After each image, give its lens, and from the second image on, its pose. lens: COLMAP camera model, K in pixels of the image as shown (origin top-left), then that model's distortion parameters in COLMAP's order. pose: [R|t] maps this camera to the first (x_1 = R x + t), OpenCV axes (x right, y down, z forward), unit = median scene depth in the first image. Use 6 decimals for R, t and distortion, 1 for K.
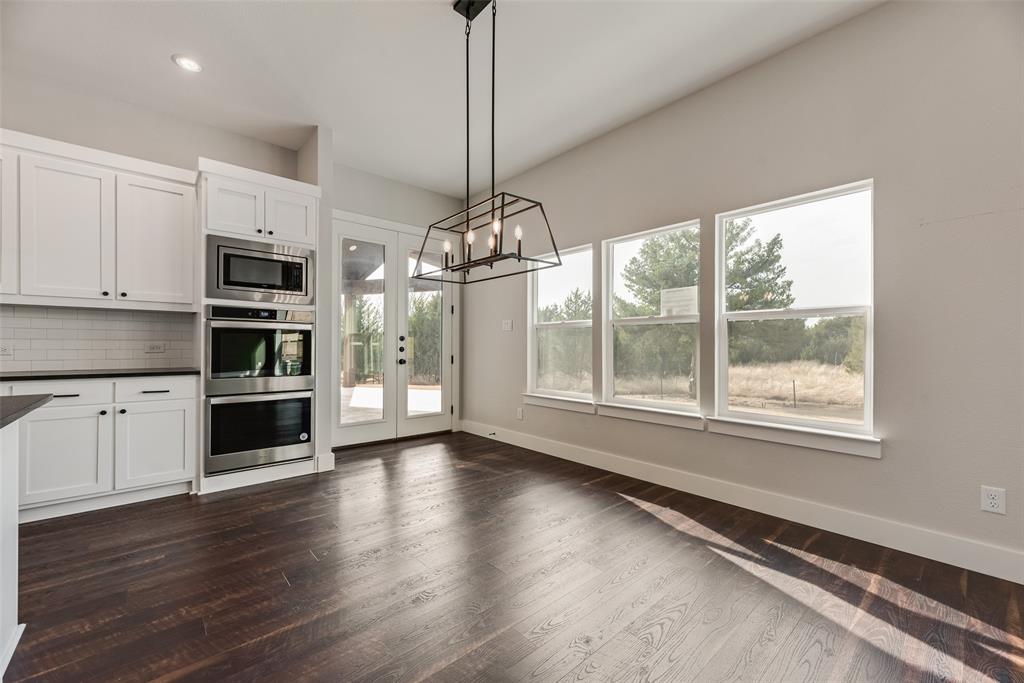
lens RADIAL K [[412.8, 0, 514.3], [0, 412.8, 345.5], [0, 0, 1]] dist [0.002262, 0.000606]
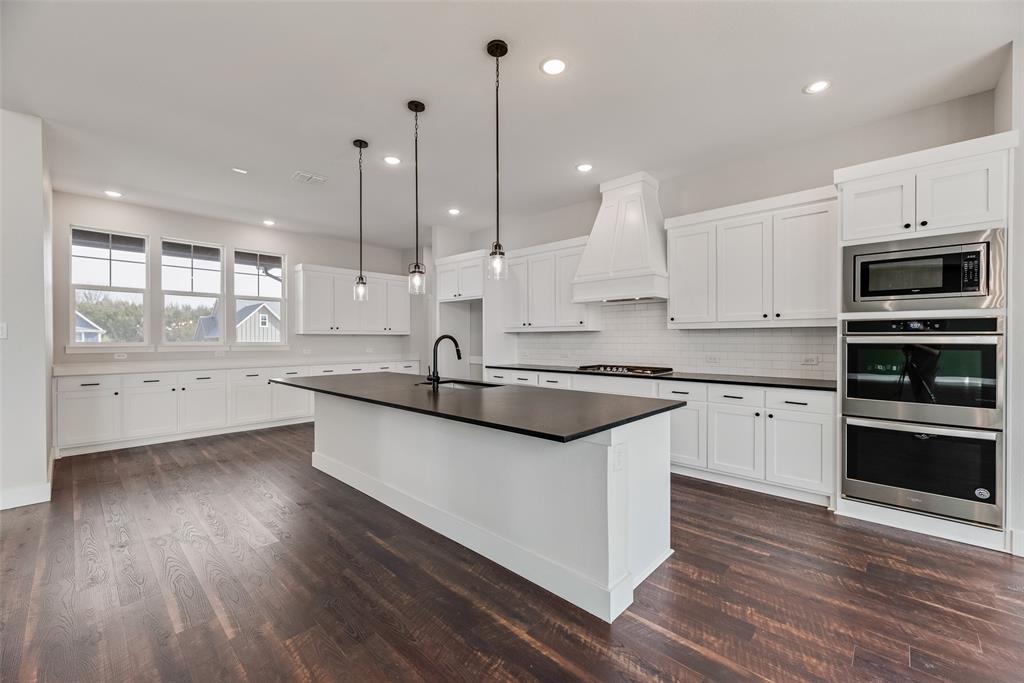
lens RADIAL K [[412.8, 0, 514.1], [0, 412.8, 341.3], [0, 0, 1]] dist [0.002262, 0.000606]
pose [[0.100743, -0.001866, -0.994911, 0.138503], [0.000370, 0.999998, -0.001838, -0.047016], [0.994912, -0.000182, 0.100743, 0.140222]]
